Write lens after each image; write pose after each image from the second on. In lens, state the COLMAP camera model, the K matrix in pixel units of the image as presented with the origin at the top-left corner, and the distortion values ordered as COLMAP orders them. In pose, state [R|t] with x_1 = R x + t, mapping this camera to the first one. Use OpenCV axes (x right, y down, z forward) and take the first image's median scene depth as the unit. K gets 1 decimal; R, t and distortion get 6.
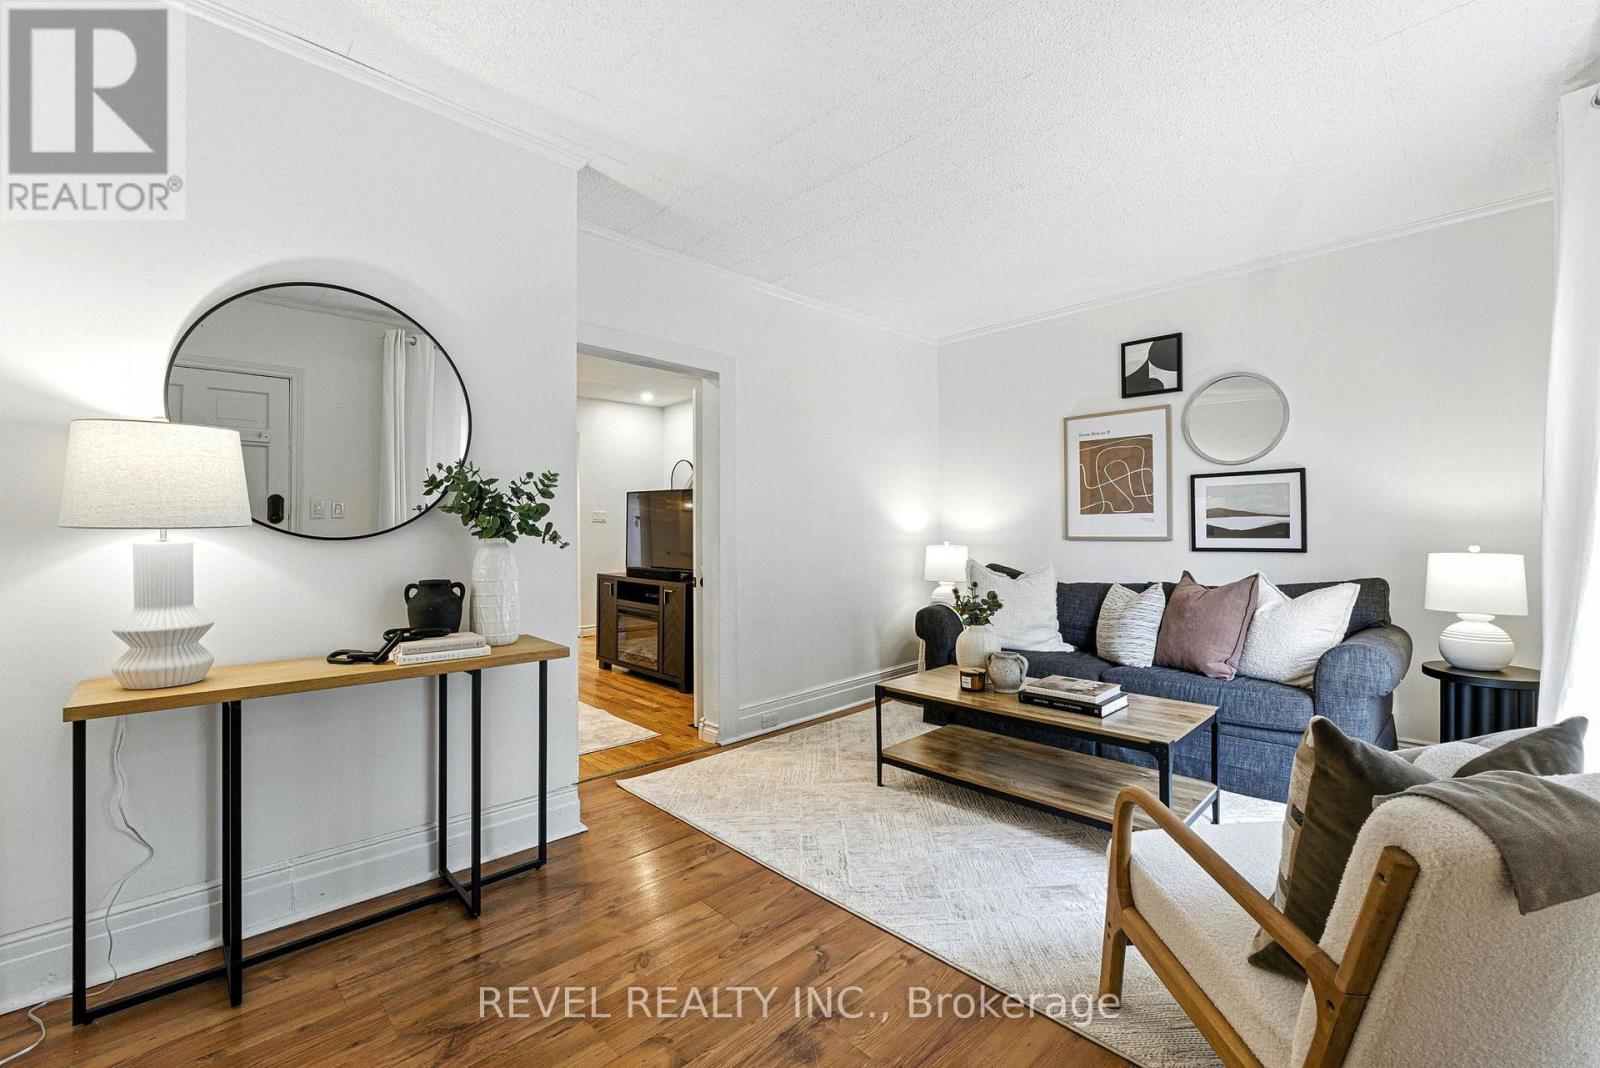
lens RADIAL K [[678.0, 0, 804.9], [0, 678.0, 528.8], [0, 0, 1]] dist [-0.021711, 0.006875]
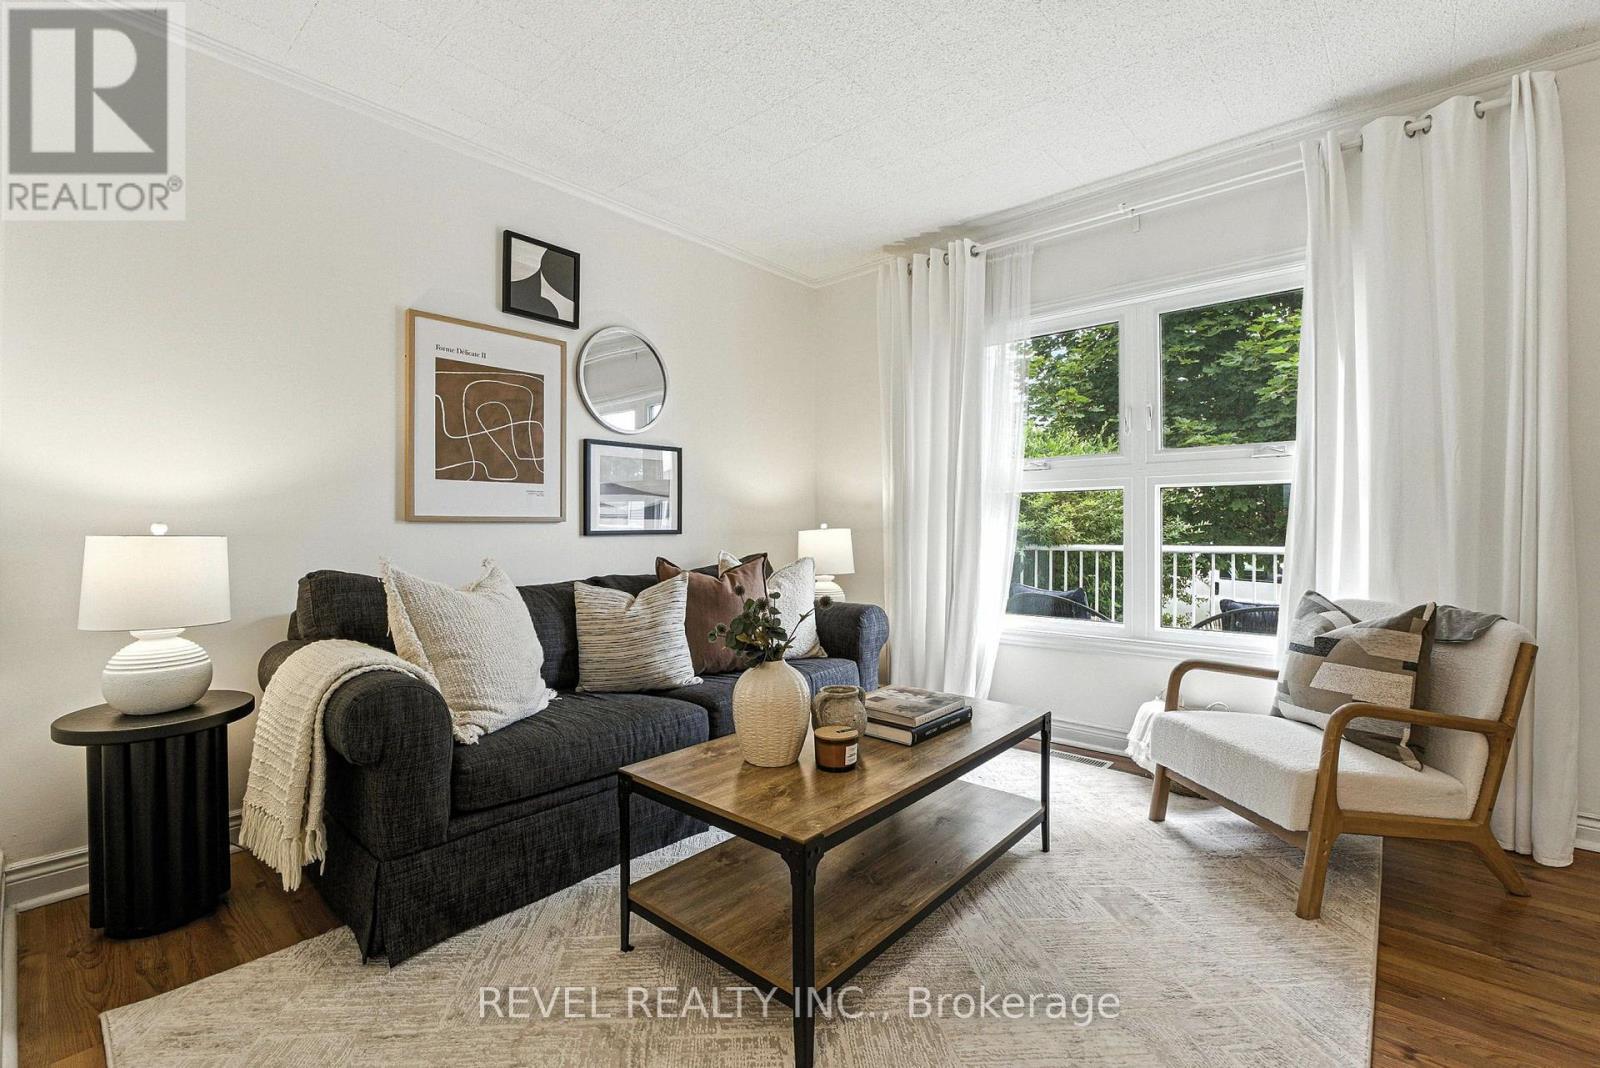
lens RADIAL K [[678.0, 0, 804.9], [0, 678.0, 528.8], [0, 0, 1]] dist [-0.021711, 0.006875]
pose [[-0.046528, -0.006875, 0.998893, -0.225060], [-0.011977, 0.999908, 0.006324, 0.016878], [-0.998845, -0.011669, -0.046606, 0.749436]]
